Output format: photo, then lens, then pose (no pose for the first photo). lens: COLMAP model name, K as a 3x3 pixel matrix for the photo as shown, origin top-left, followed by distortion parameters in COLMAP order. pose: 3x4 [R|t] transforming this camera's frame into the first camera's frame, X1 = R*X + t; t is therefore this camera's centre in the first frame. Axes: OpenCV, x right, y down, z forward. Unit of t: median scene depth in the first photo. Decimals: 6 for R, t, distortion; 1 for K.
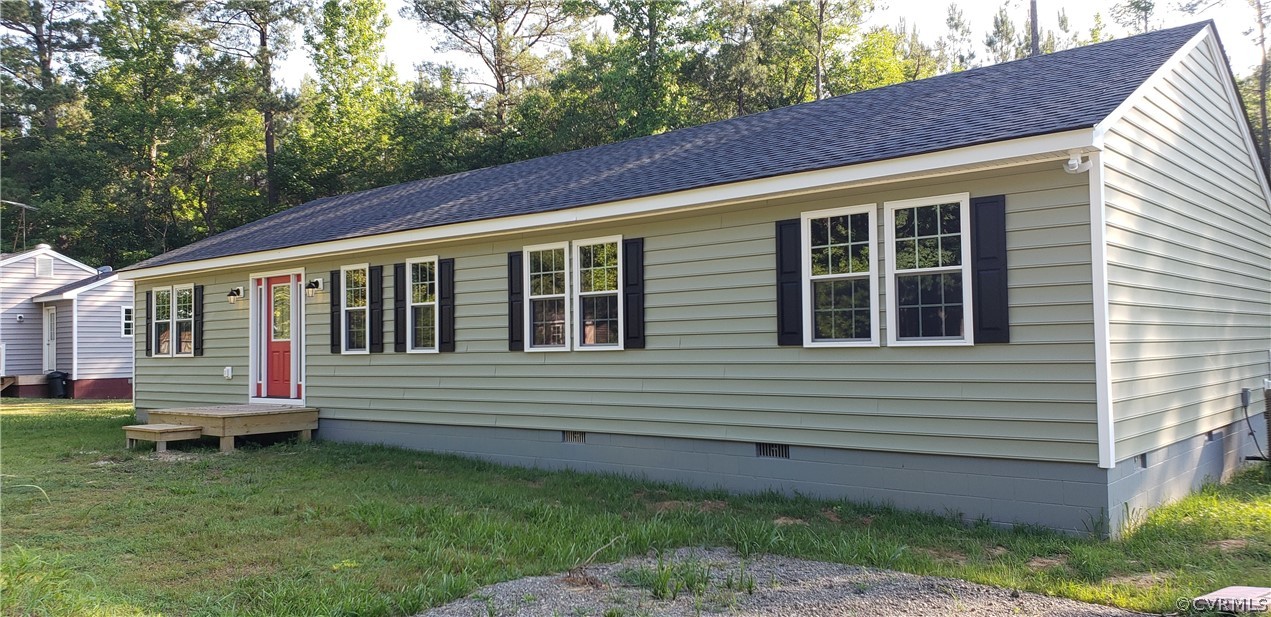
lens RADIAL K [[939.0, 0, 691.2], [0, 939.0, 304.4], [0, 0, 1]] dist [0.199908, -0.001464]
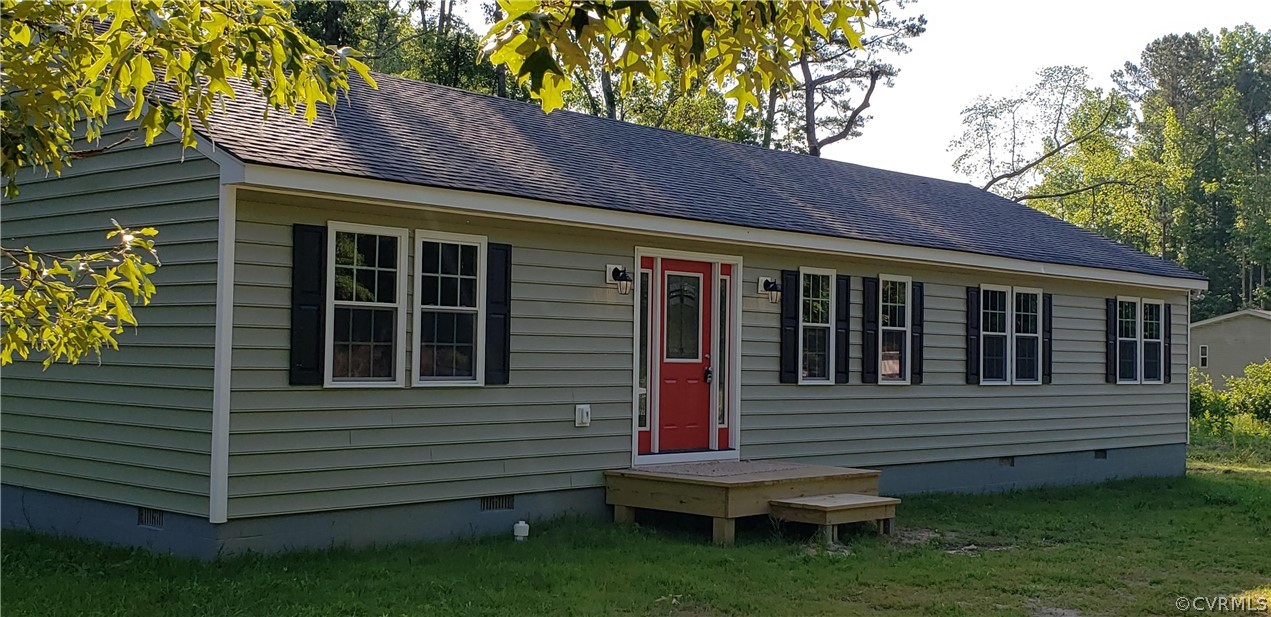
lens RADIAL K [[1005.8, 0, 632.0], [0, 1005.8, 327.0], [0, 0, 1]] dist [0.002187, -0.001605]
pose [[0.248419, 0.069485, 0.966157, -1.050258], [-0.044926, 0.997177, -0.060164, 0.054930], [-0.967610, -0.028460, 0.250840, 0.854044]]
